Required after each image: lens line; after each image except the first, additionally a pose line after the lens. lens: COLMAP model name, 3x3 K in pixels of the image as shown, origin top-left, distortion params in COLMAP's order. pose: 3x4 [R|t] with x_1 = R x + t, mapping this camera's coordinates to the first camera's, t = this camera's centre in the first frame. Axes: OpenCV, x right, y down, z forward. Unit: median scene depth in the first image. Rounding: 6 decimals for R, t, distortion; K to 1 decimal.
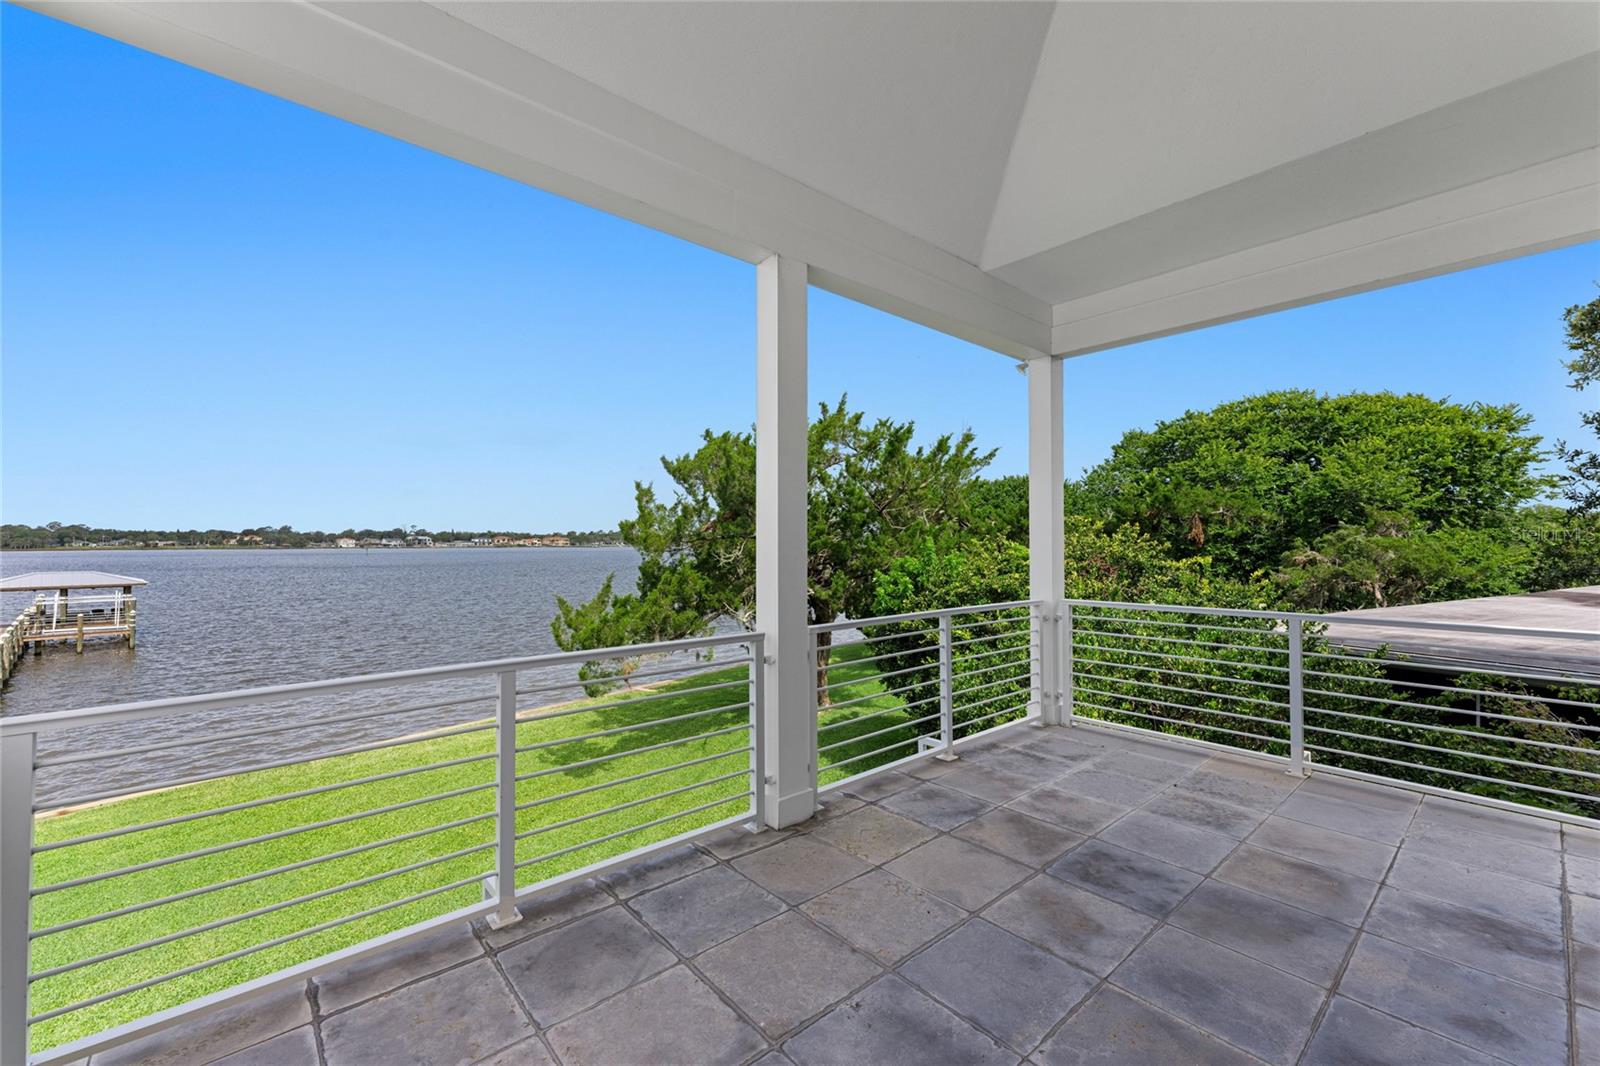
lens RADIAL K [[644.1, 0, 793.9], [0, 644.1, 535.2], [0, 0, 1]] dist [0.002877, 0.000222]
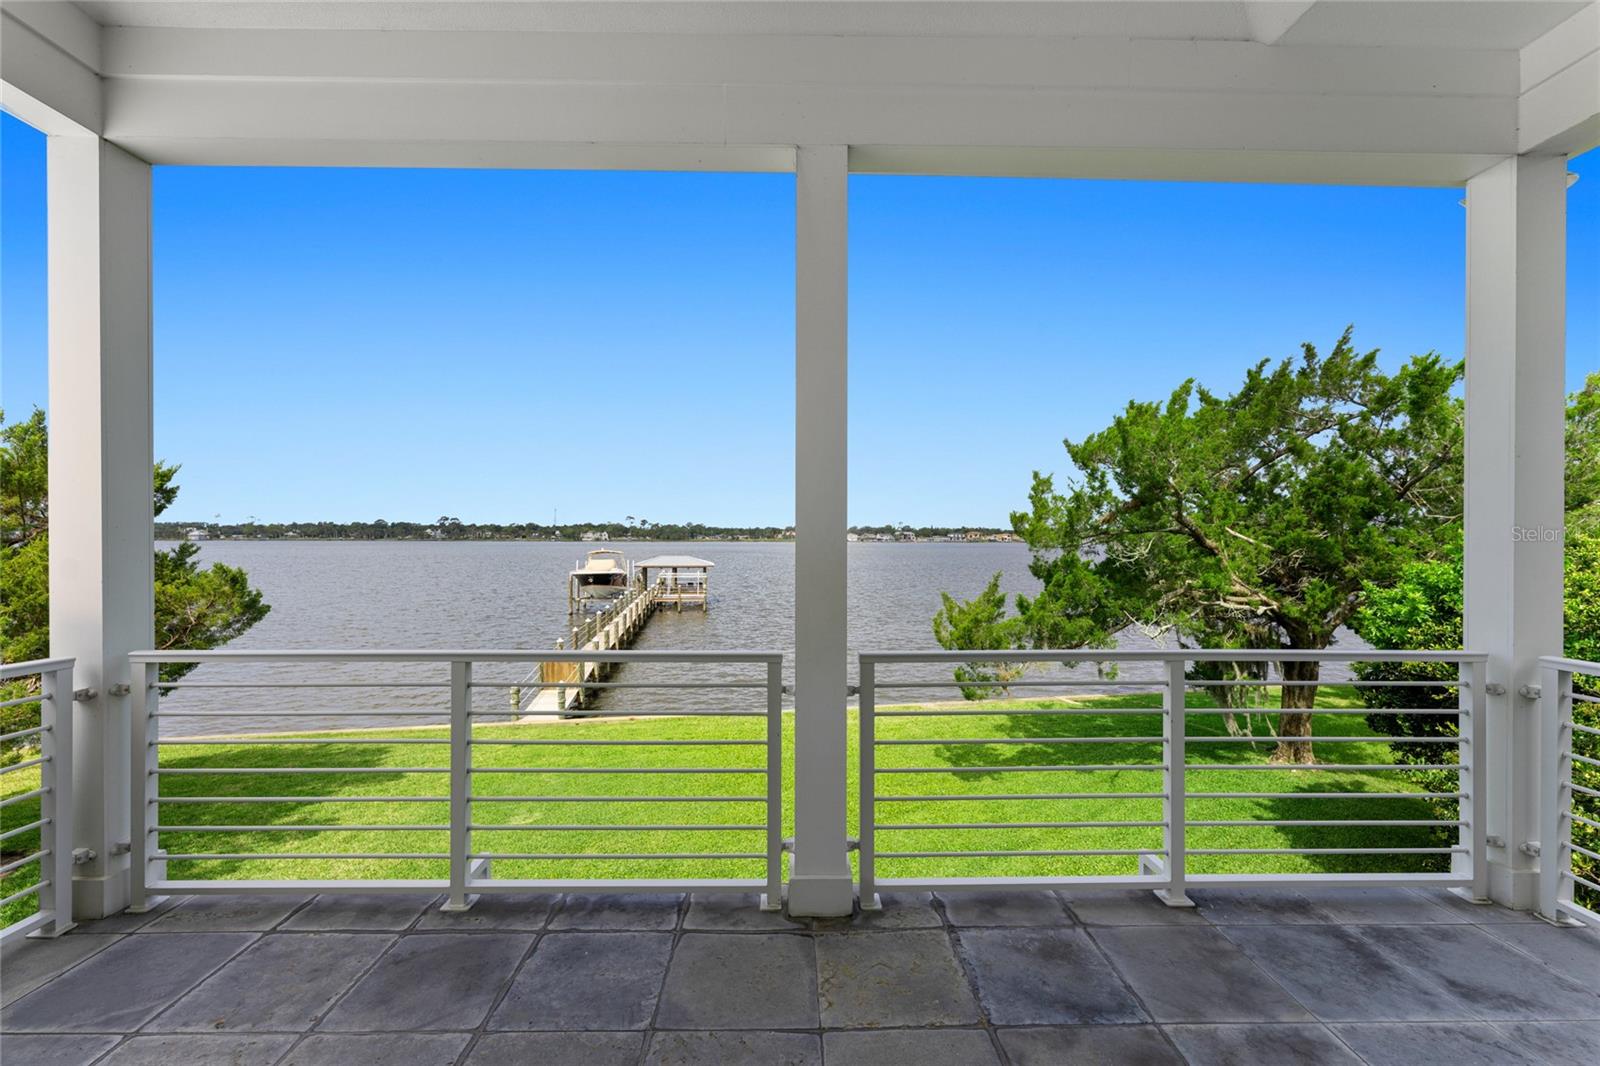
lens RADIAL K [[655.6, 0, 796.2], [0, 655.6, 539.4], [0, 0, 1]] dist [-0.000937, -0.000562]
pose [[0.770213, 0.006568, -0.637753, 0.097398], [0.002001, 0.999917, 0.012716, 0.001603], [0.637784, -0.011070, 0.770136, 0.087606]]
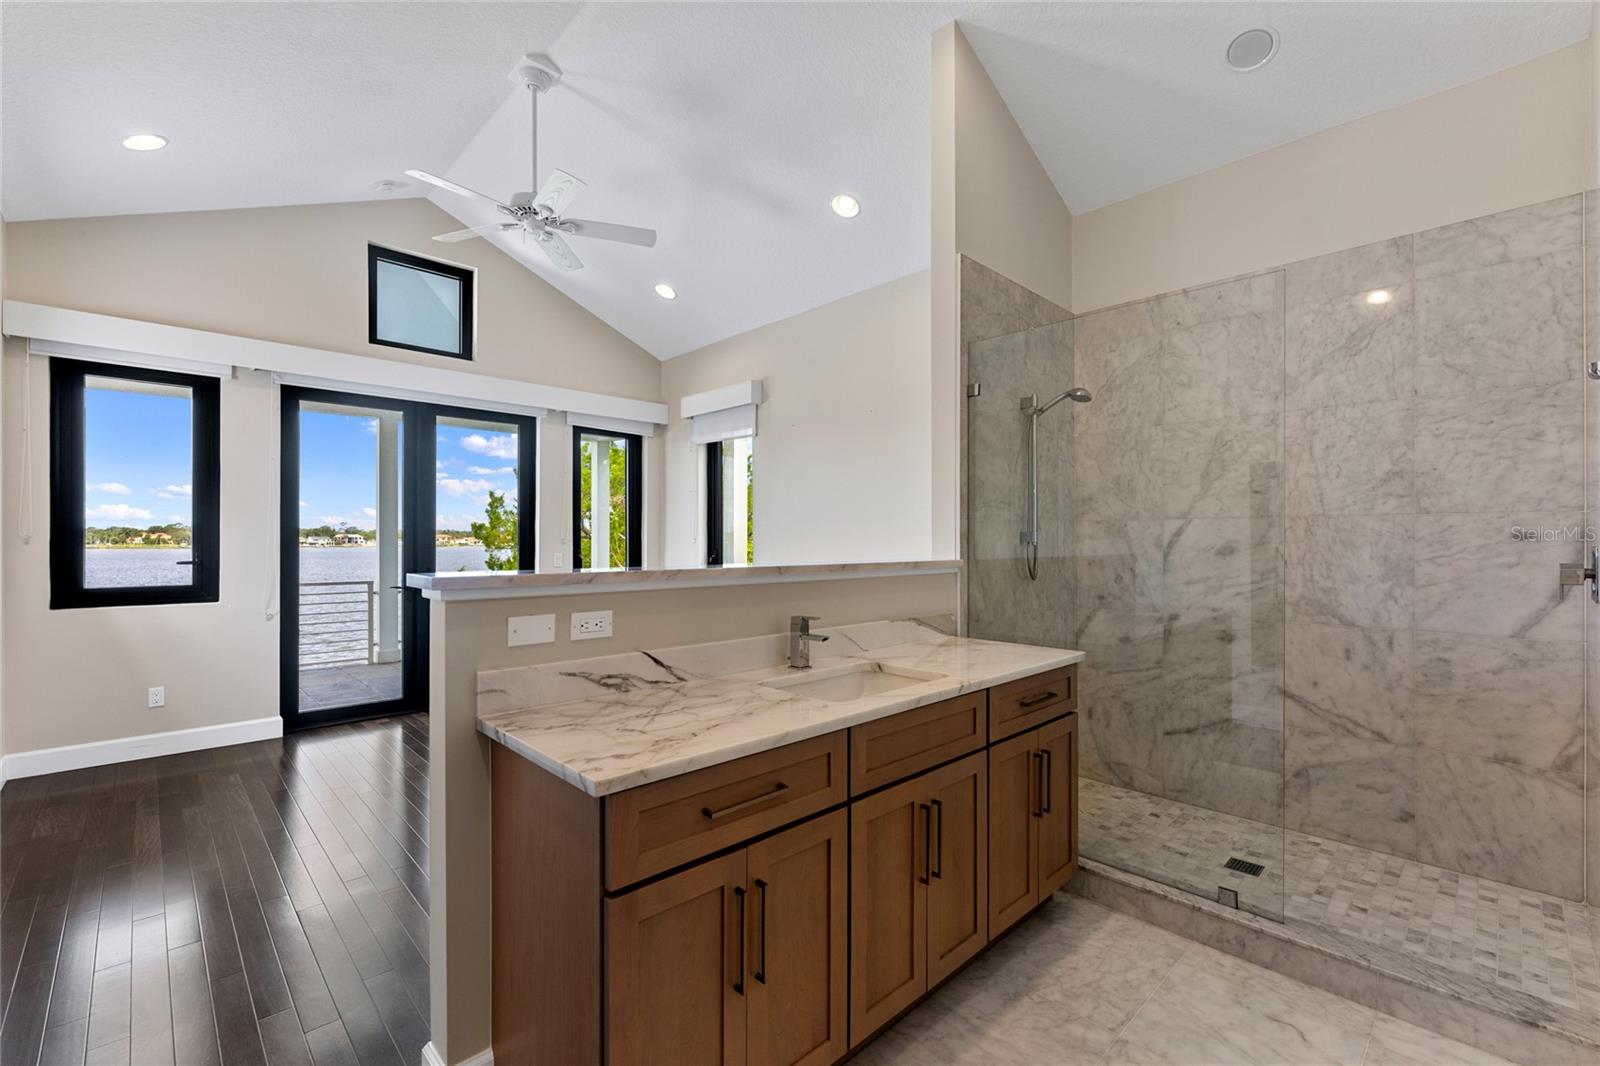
lens RADIAL K [[685.0, 0, 792.5], [0, 685.0, 543.5], [0, 0, 1]] dist [0.000259, 0.000167]
pose [[0.998891, 0.001404, 0.047060, 0.285646], [-0.002066, 0.999900, 0.014001, -0.004589], [-0.047036, -0.014083, 0.998794, -0.326307]]
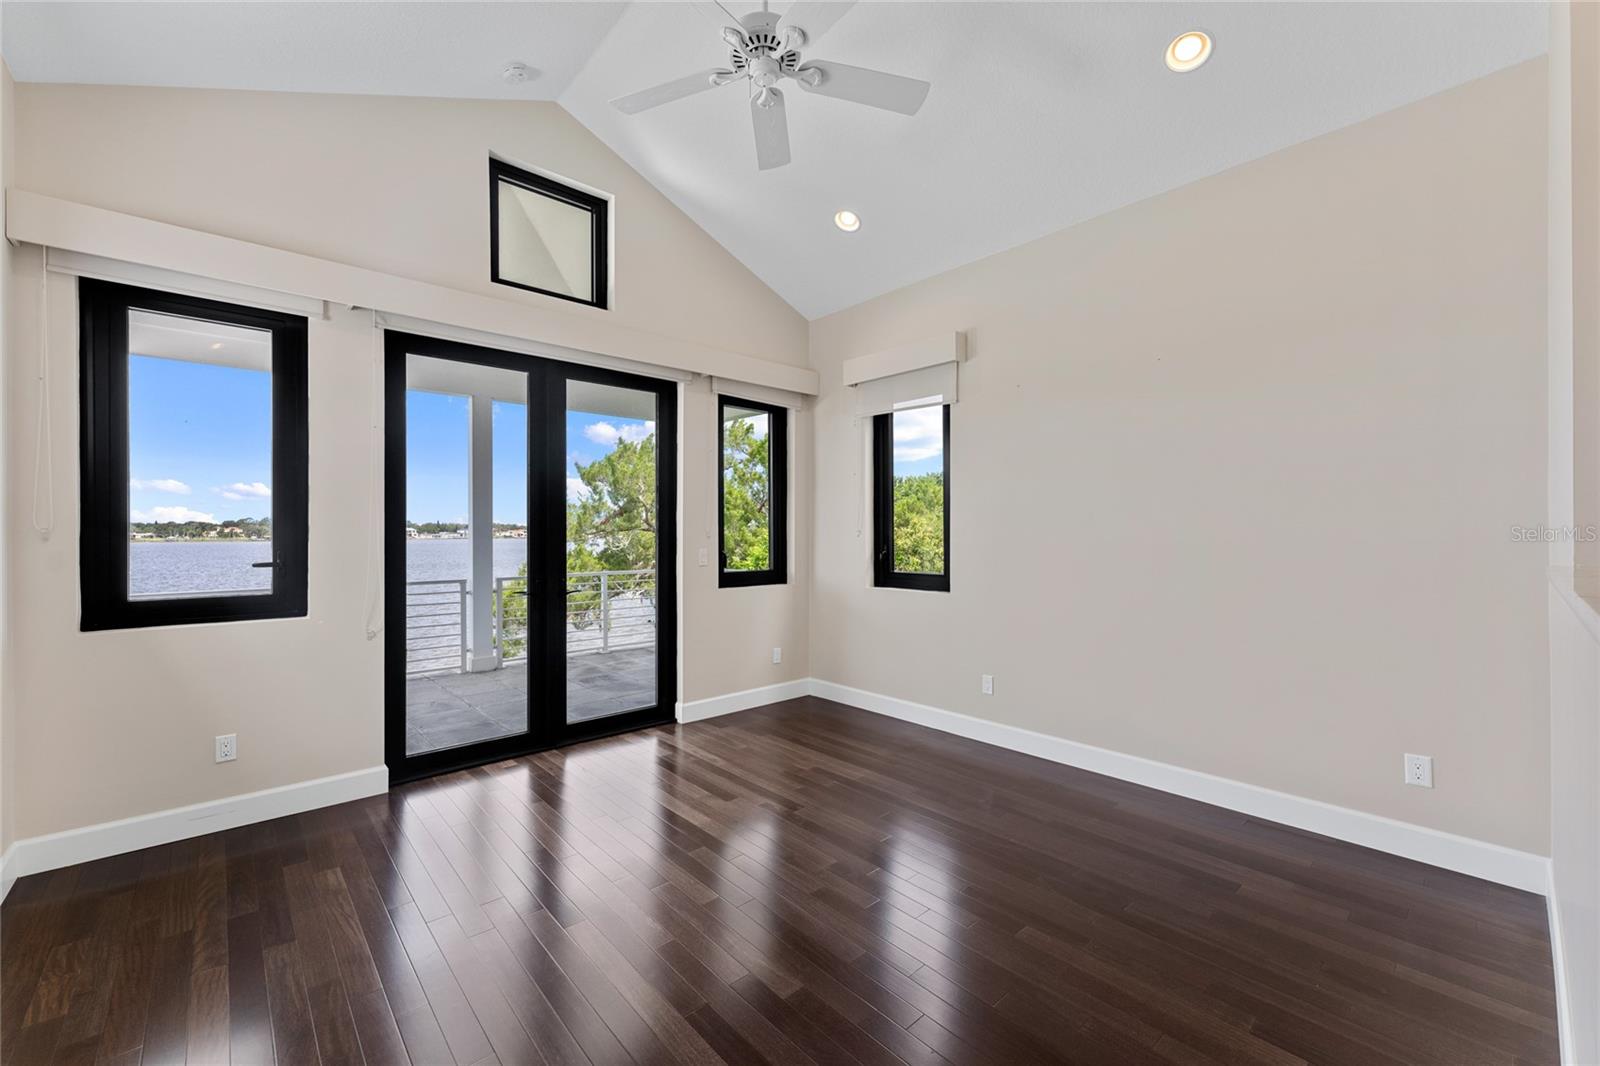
lens RADIAL K [[644.1, 0, 793.9], [0, 644.1, 535.2], [0, 0, 1]] dist [0.002877, 0.000222]
pose [[0.999849, -0.001318, 0.017307, 0.205228], [0.001075, 0.999901, 0.014048, -0.003819], [-0.017324, -0.014027, 0.999752, -0.229644]]
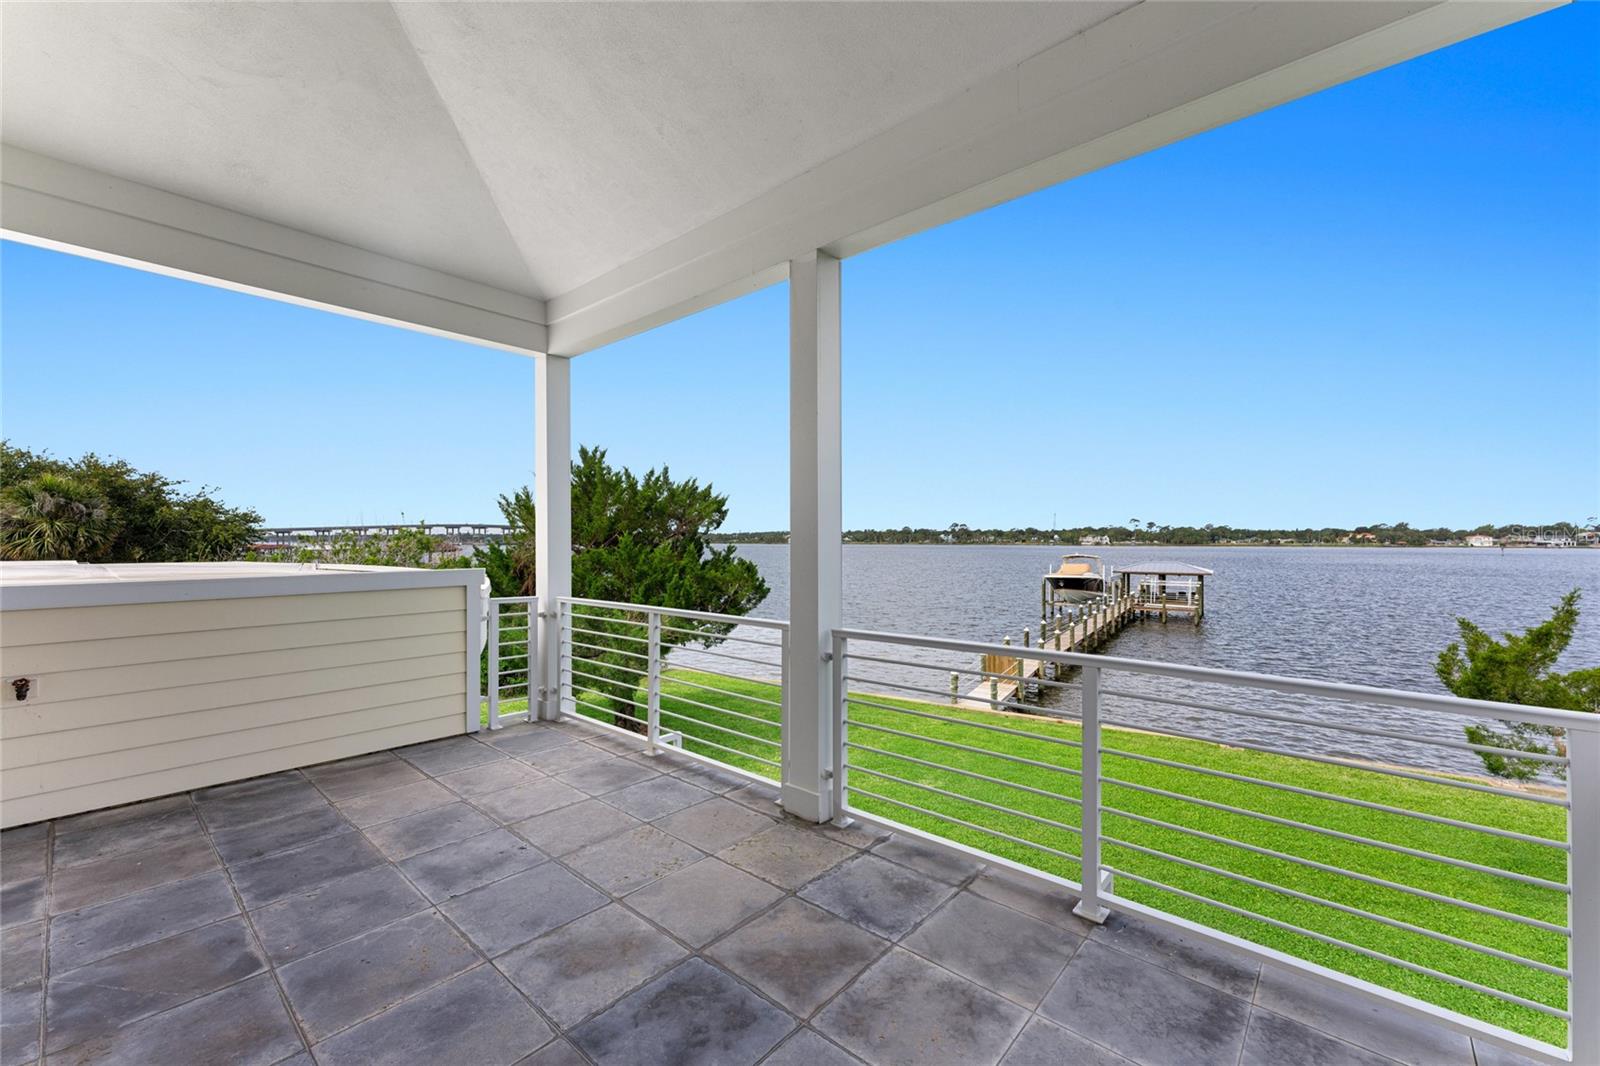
lens RADIAL K [[637.3, 0, 797.9], [0, 637.3, 544.0], [0, 0, 1]] dist [0.002245, 0.000292]
pose [[0.143809, 0.008060, -0.989573, 0.210857], [0.008919, 0.999916, 0.009441, 0.002015], [0.989565, -0.010183, 0.143725, 0.182627]]
